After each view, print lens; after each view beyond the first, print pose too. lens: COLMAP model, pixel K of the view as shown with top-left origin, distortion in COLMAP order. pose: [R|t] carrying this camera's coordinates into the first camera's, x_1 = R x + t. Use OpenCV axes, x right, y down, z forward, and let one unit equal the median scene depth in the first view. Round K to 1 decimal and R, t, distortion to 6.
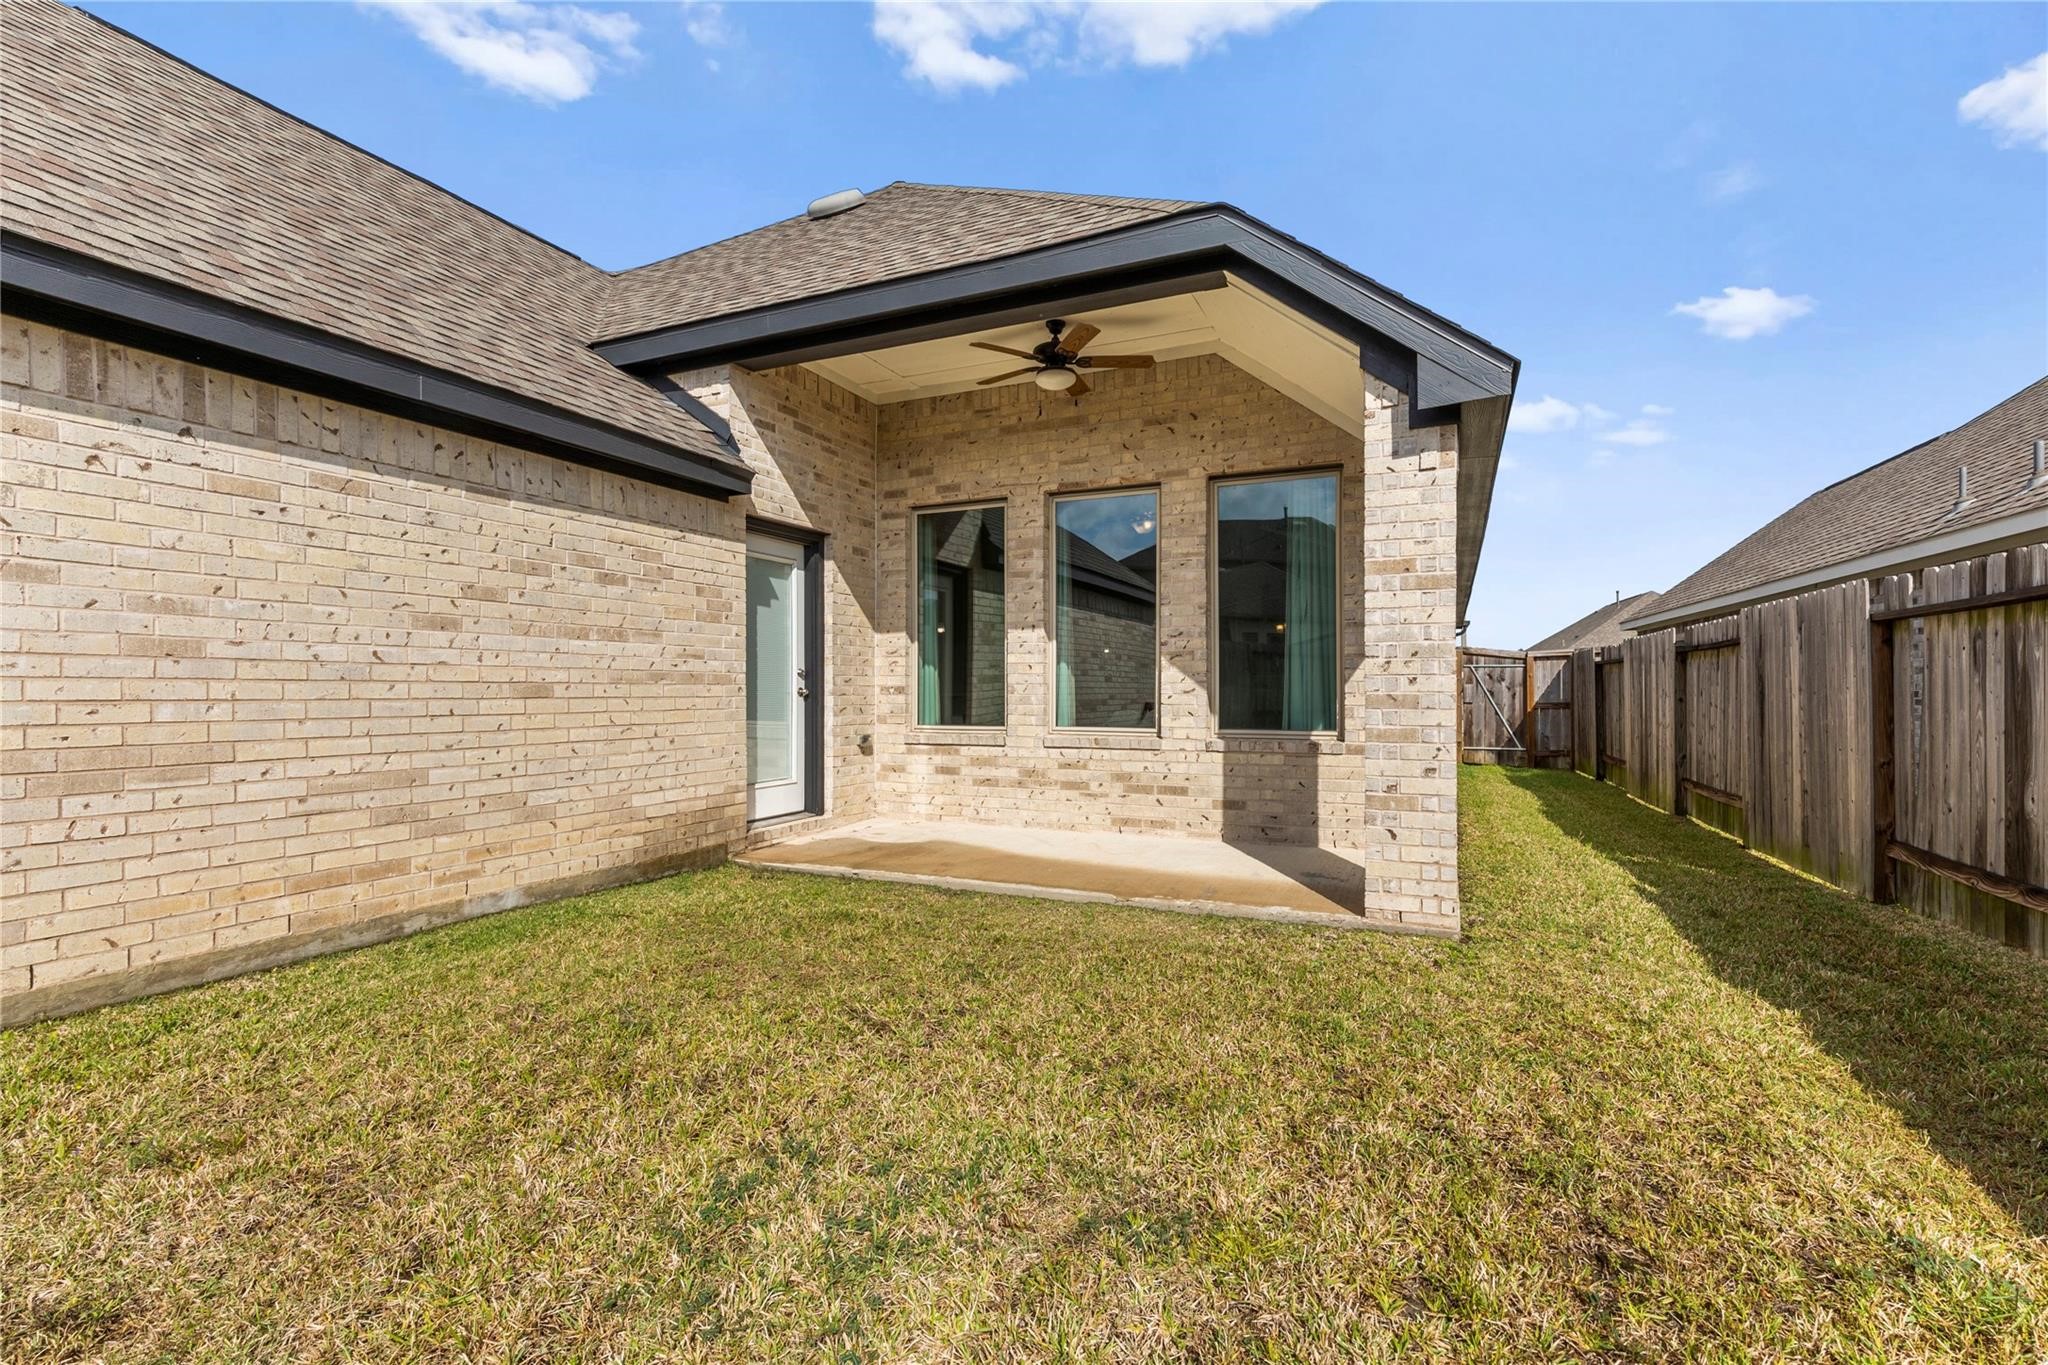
lens RADIAL K [[928.5, 0, 1025.6], [0, 928.5, 683.9], [0, 0, 1]] dist [0.005033, -0.000621]
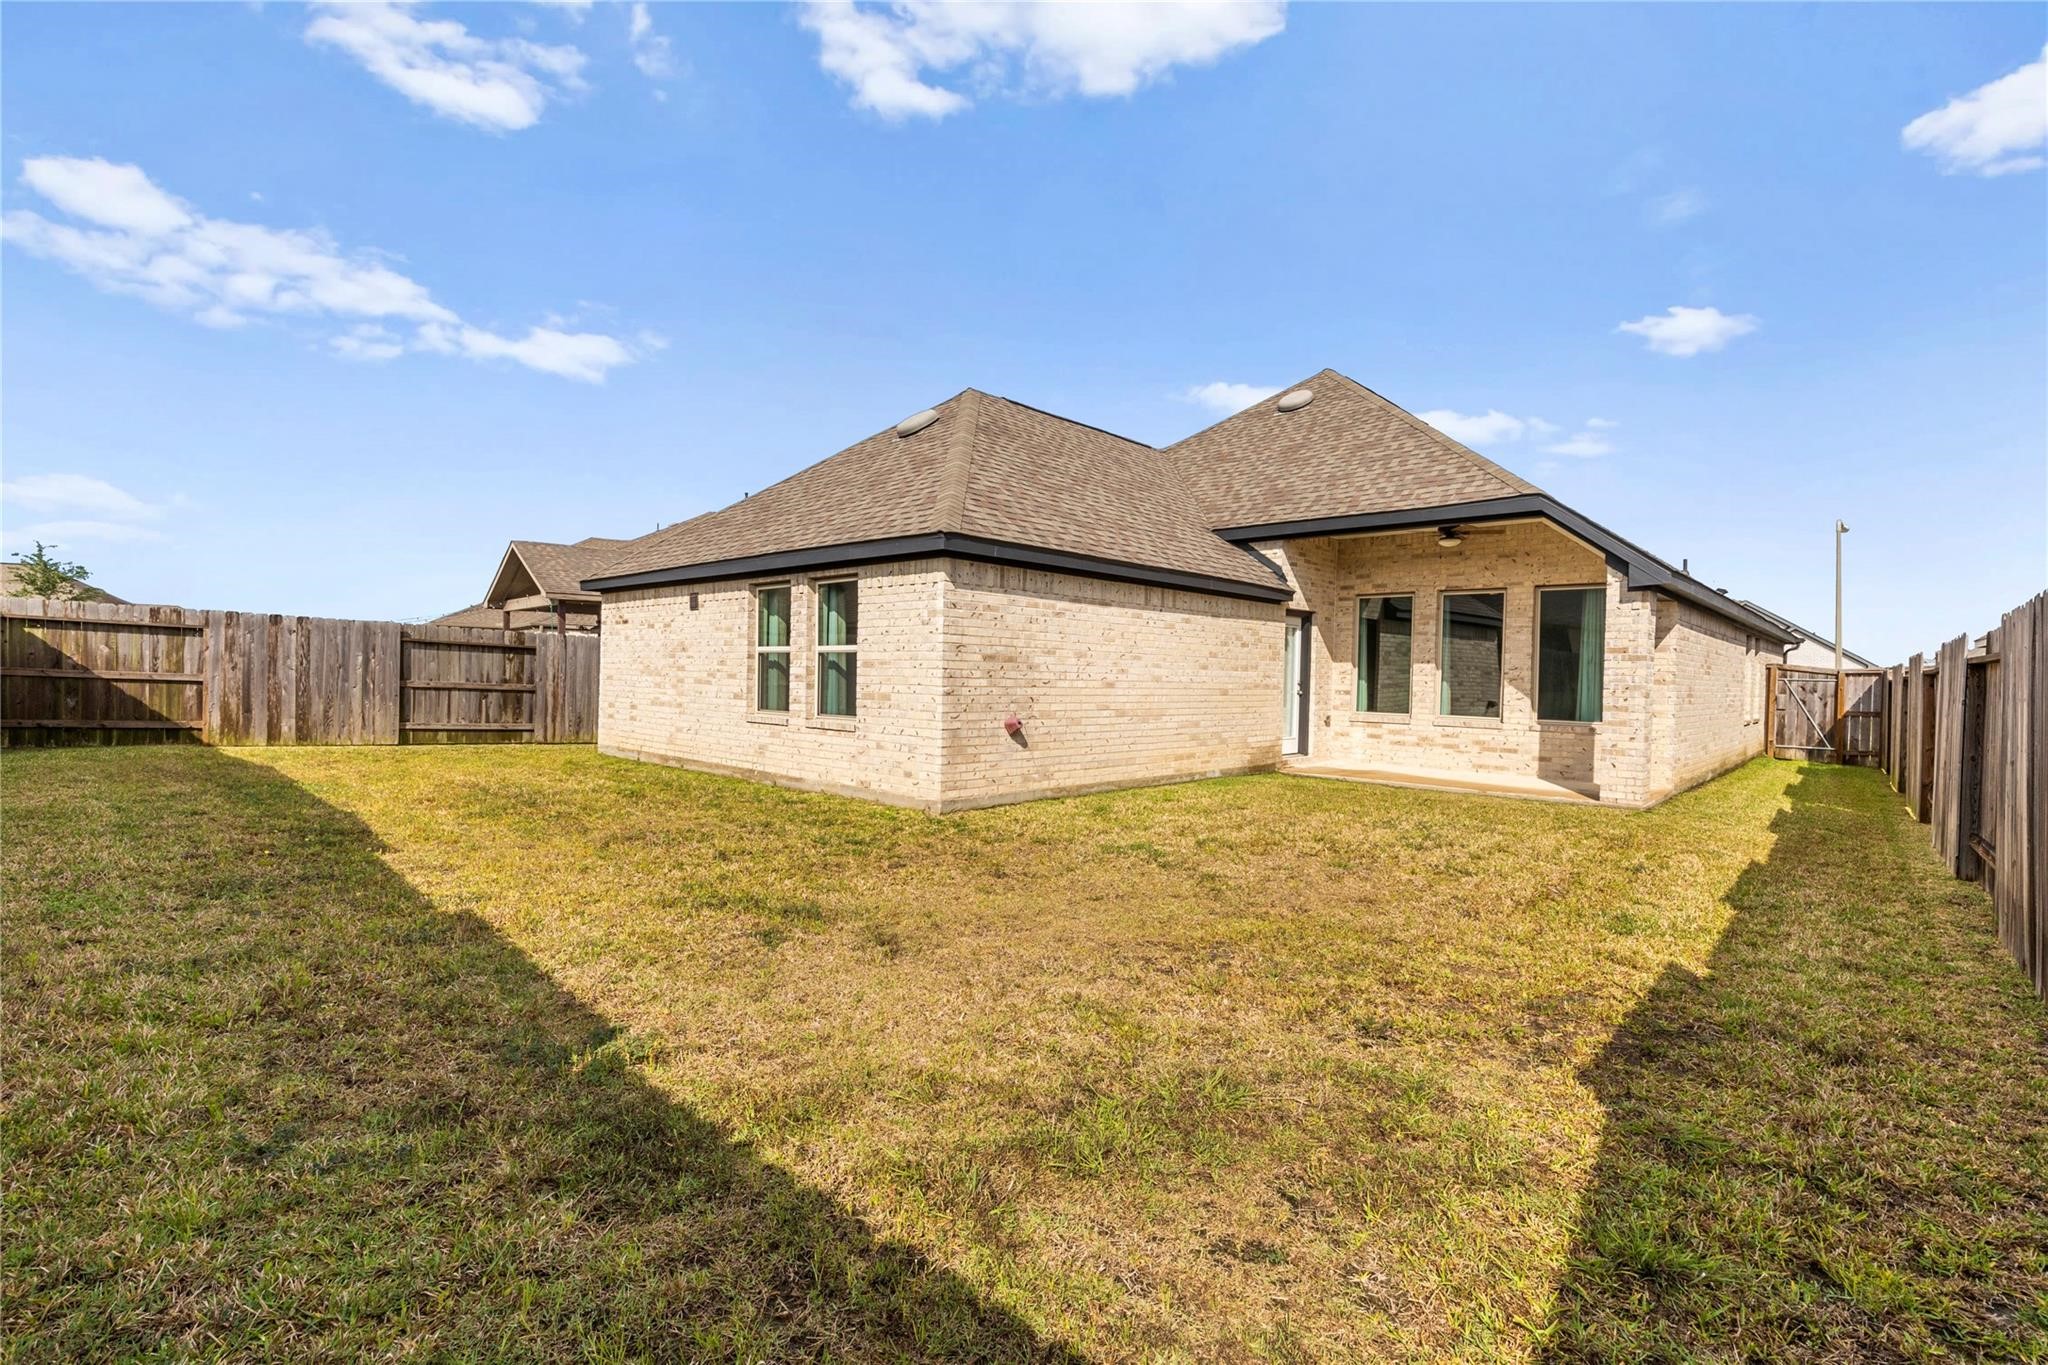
lens RADIAL K [[928.5, 0, 1011.4], [0, 928.5, 685.7], [0, 0, 1]] dist [0.005033, -0.000621]
pose [[0.942181, 0.026009, -0.334094, -0.167957], [-0.020091, 0.999574, 0.021158, -0.037817], [0.334502, -0.013222, 0.942302, -1.127748]]
